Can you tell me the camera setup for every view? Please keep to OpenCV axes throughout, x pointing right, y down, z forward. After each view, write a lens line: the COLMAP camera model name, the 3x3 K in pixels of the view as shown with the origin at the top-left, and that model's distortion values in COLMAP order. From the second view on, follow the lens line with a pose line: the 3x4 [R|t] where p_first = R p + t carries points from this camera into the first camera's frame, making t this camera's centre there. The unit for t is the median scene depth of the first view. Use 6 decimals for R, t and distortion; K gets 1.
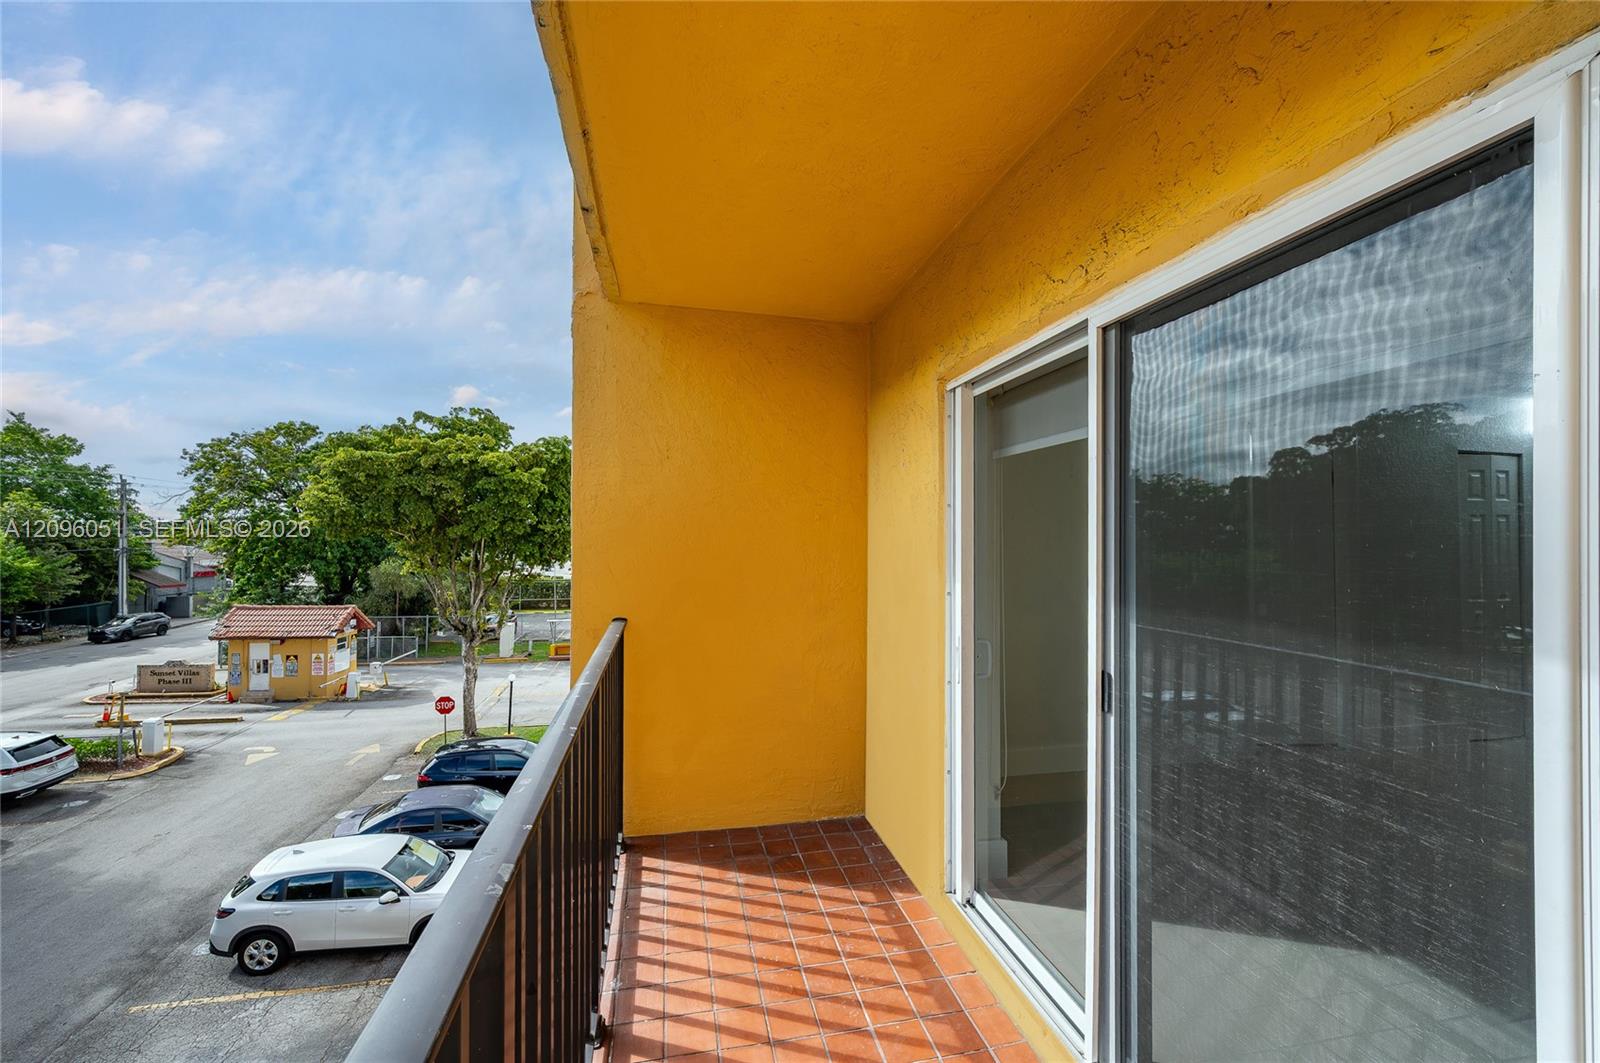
lens RADIAL K [[638.3, 0, 796.6], [0, 638.3, 531.6], [0, 0, 1]] dist [-0.000553, -0.000483]
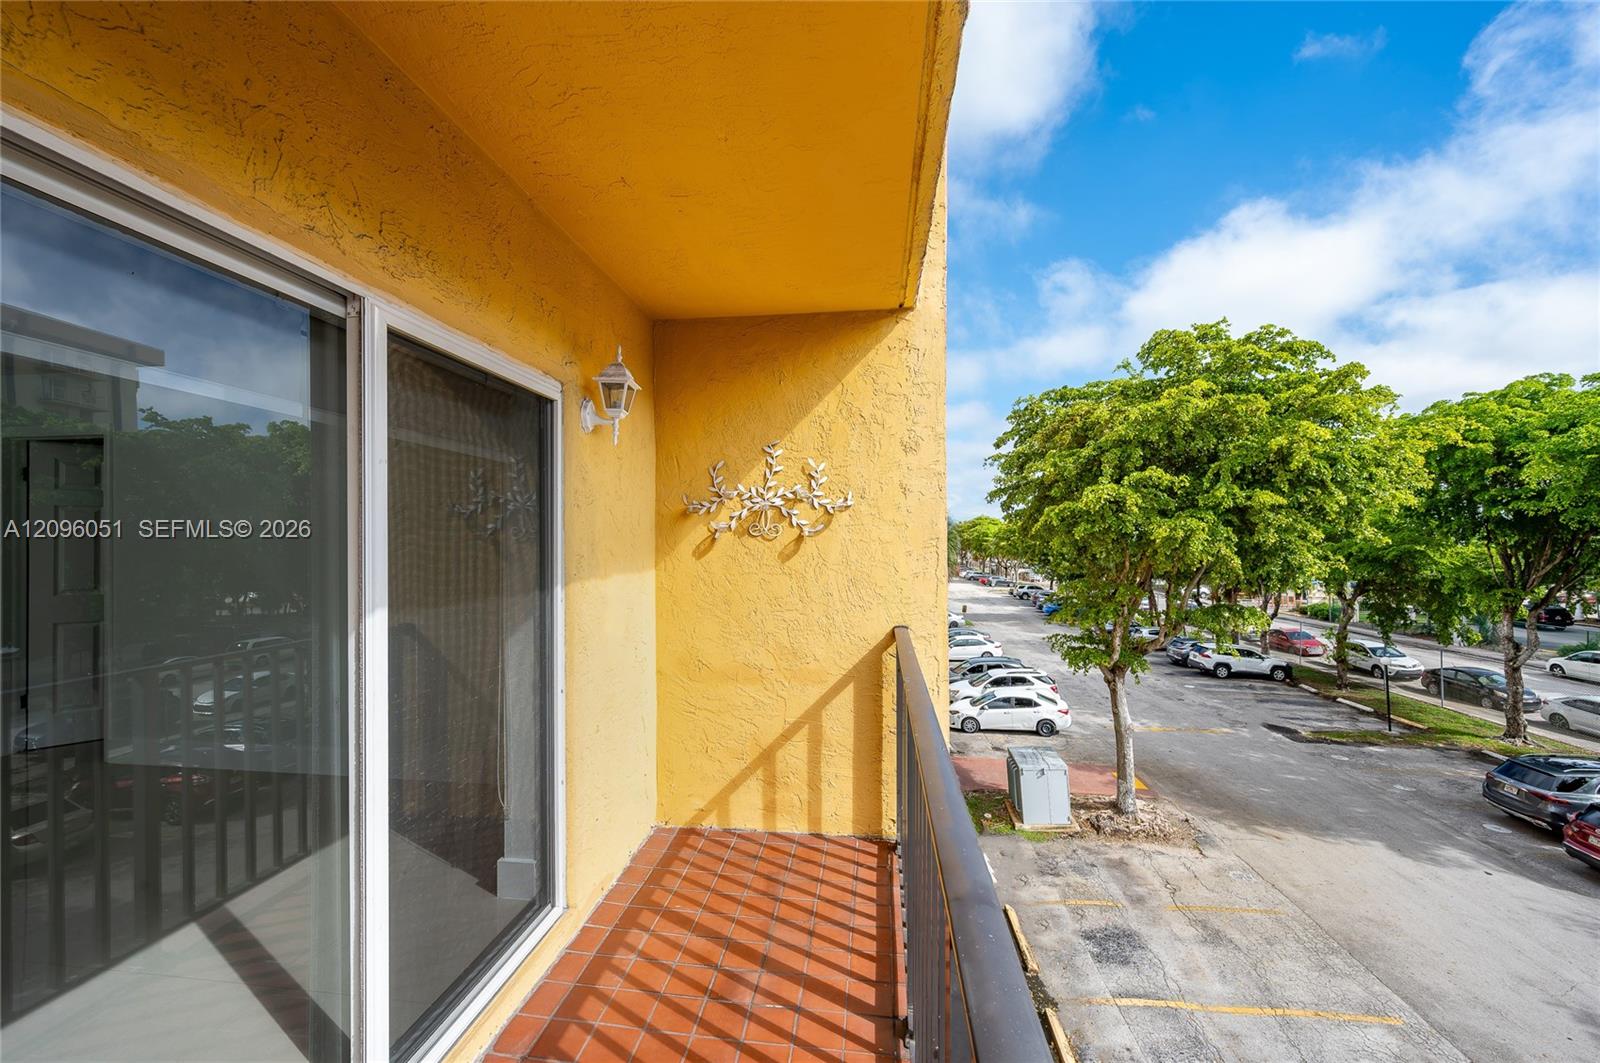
lens RADIAL K [[638.3, 0, 799.0], [0, 638.3, 535.7], [0, 0, 1]] dist [-0.000553, -0.000483]
pose [[-0.945326, 0.001471, 0.326124, -0.448973], [0.000181, 0.999992, -0.003986, -0.009093], [-0.326127, -0.003709, -0.945319, 1.948735]]
